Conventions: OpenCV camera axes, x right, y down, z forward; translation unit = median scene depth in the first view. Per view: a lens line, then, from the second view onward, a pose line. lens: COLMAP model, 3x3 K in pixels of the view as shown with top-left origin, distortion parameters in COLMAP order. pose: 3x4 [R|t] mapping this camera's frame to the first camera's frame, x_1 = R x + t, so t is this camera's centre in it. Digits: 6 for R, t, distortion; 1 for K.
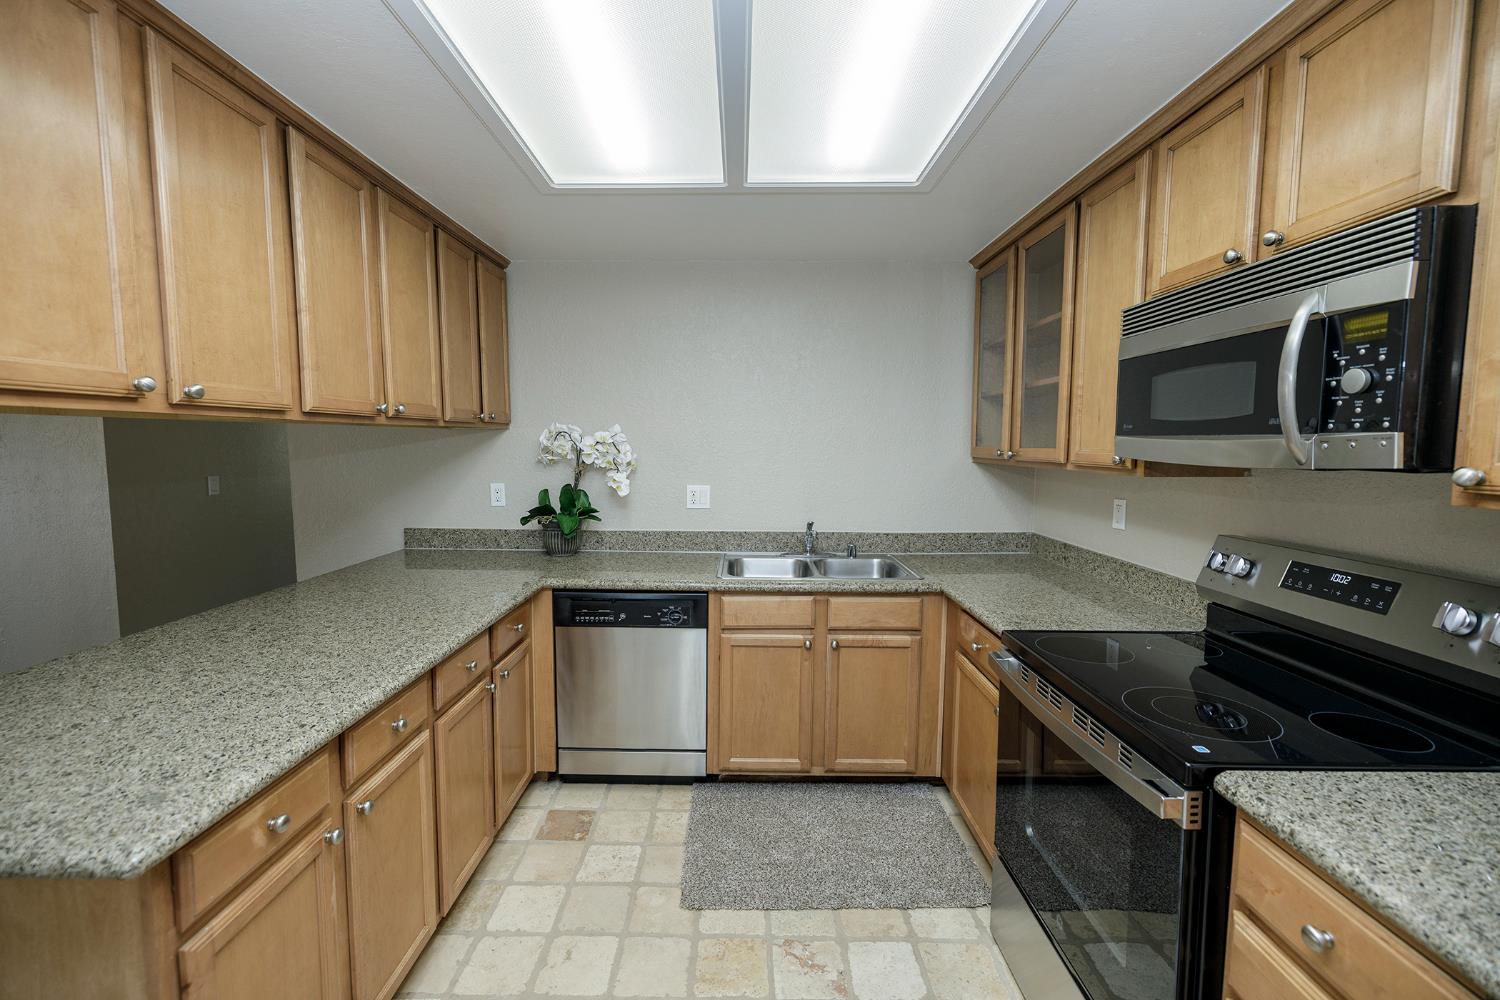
lens RADIAL K [[634.4, 0, 731.9], [0, 634.4, 494.0], [0, 0, 1]] dist [0.000534, -0.000189]
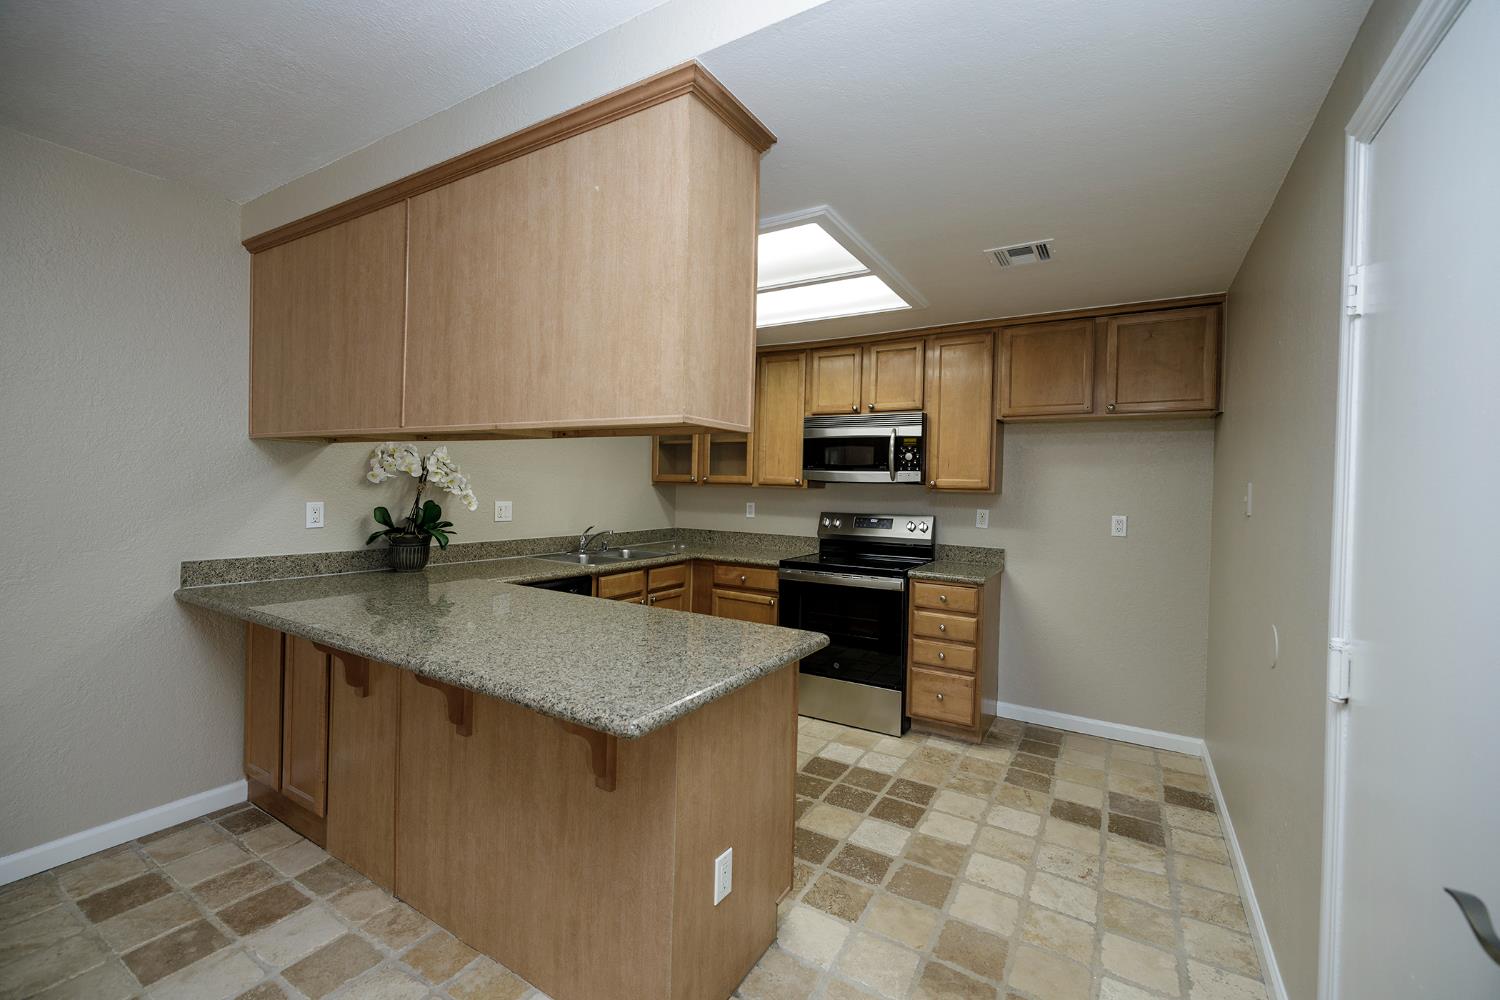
lens RADIAL K [[634.4, 0, 754.0], [0, 634.4, 490.3], [0, 0, 1]] dist [0.000534, -0.000189]
pose [[0.491821, 0.003251, 0.870690, -1.143599], [0.049673, 0.998260, -0.031786, 0.034950], [-0.869278, 0.058882, 0.490804, 0.015818]]
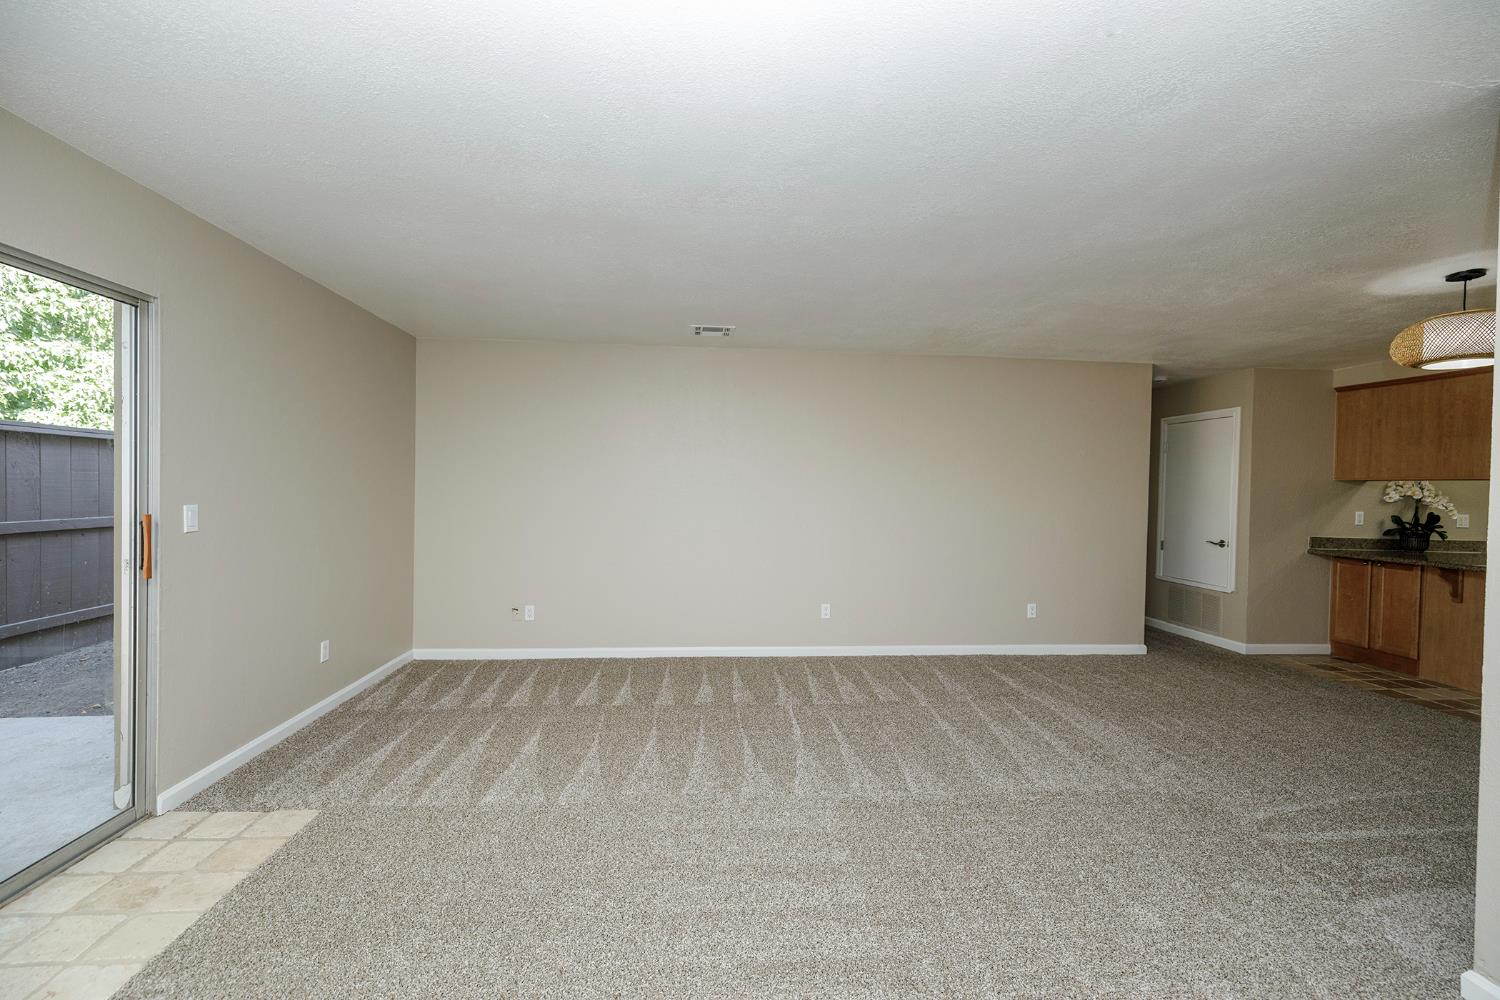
lens RADIAL K [[634.4, 0, 739.2], [0, 634.4, 498.5], [0, 0, 1]] dist [0.000534, -0.000189]
pose [[0.994812, 0.017934, 0.100141, -3.030145], [-0.011503, 0.997856, -0.064428, 0.106547], [-0.101082, 0.062942, 0.992885, -0.767802]]
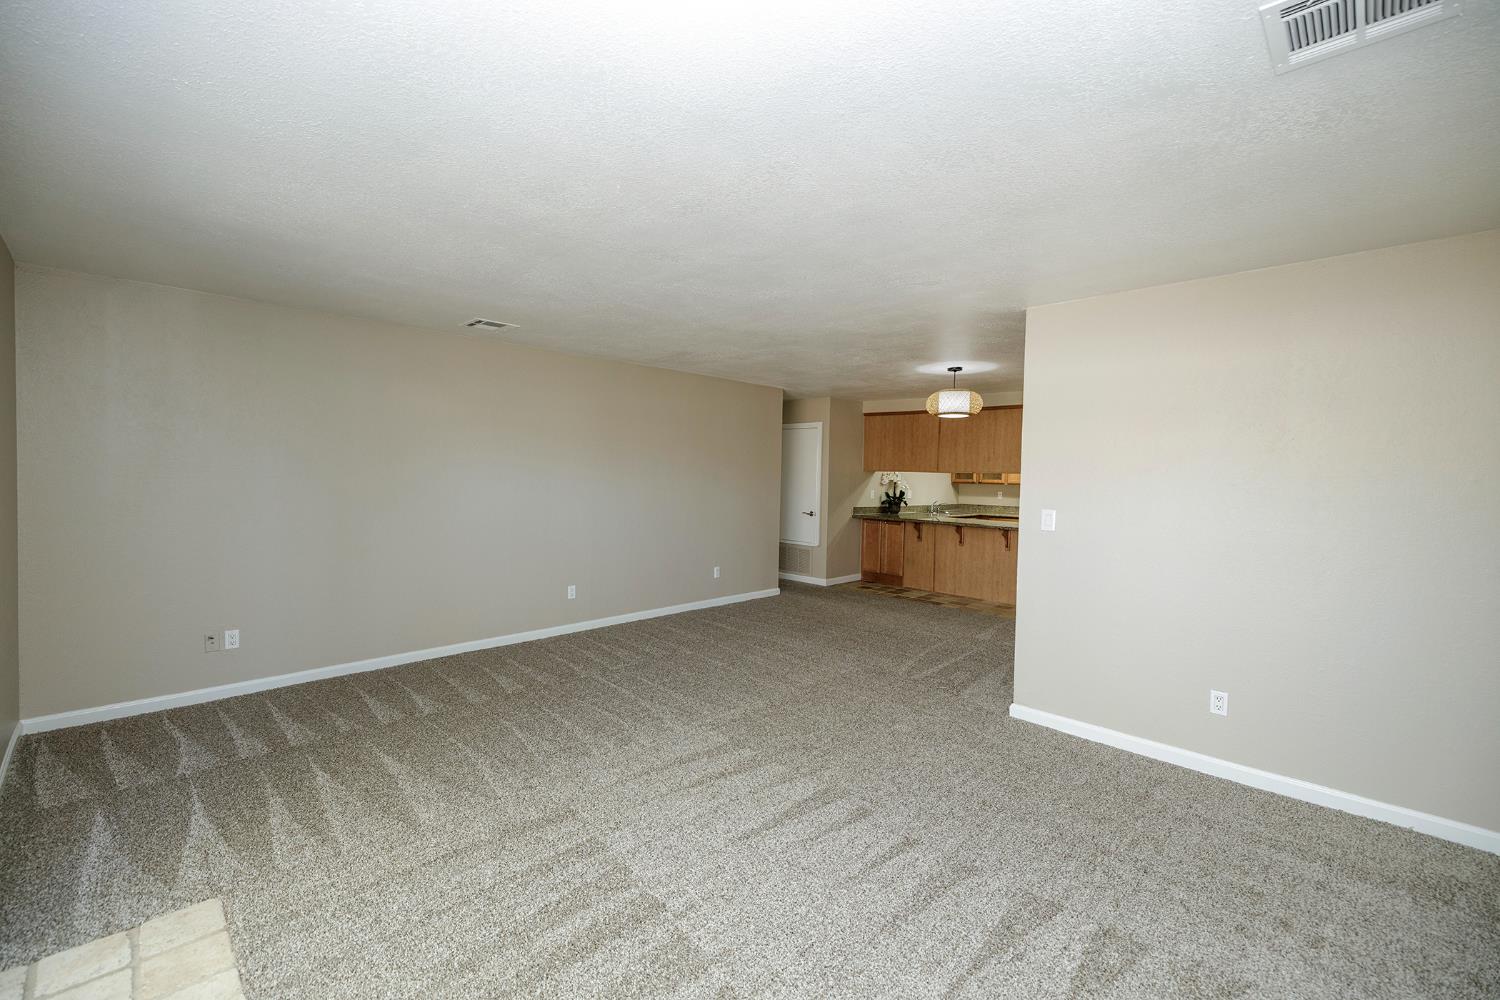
lens RADIAL K [[634.4, 0, 752.1], [0, 634.4, 488.9], [0, 0, 1]] dist [0.000534, -0.000189]
pose [[0.687127, -0.002194, 0.726534, -3.776197], [0.037889, 0.998743, -0.032819, 0.066262], [-0.725549, 0.050079, 0.686346, -0.756296]]
